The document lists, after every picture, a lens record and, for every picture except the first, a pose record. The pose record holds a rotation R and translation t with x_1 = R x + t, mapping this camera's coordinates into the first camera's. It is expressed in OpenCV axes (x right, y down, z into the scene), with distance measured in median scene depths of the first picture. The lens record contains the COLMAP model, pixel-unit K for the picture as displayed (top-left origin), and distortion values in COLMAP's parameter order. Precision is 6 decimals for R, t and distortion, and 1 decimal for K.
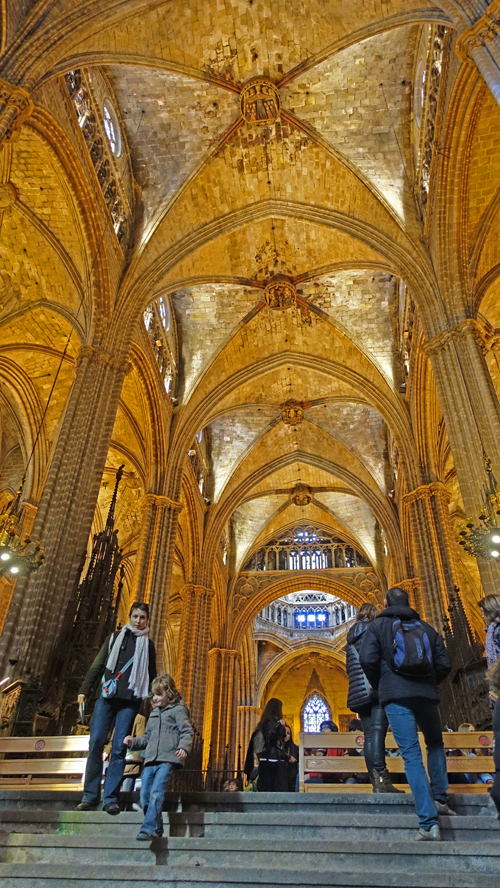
lens RADIAL K [[610.4, 0, 251.8], [0, 610.4, 442.8], [0, 0, 1]] dist [-0.013719, -0.001405]
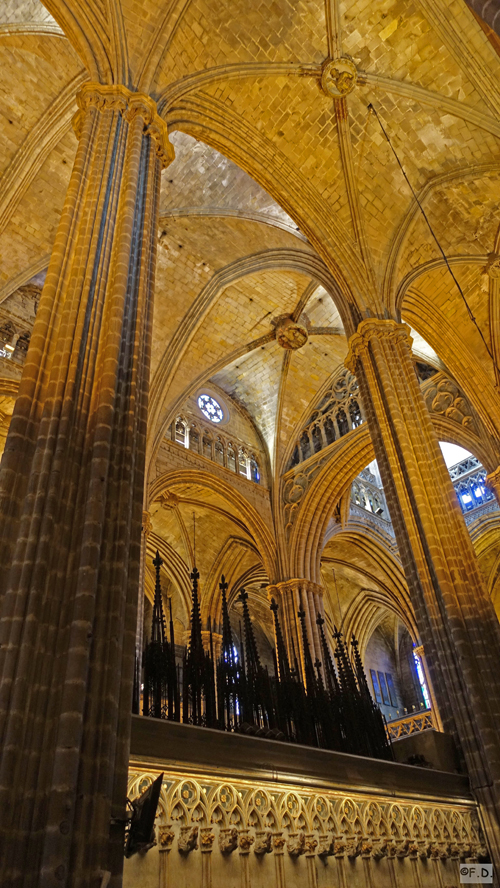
lens RADIAL K [[610.4, 0, 250.5], [0, 610.4, 445.6], [0, 0, 1]] dist [-0.013719, -0.001405]
pose [[0.770900, -0.463876, -0.436499, 0.278962], [0.471652, 0.876292, -0.098269, 0.236646], [0.428085, -0.130120, 0.894322, 0.361800]]
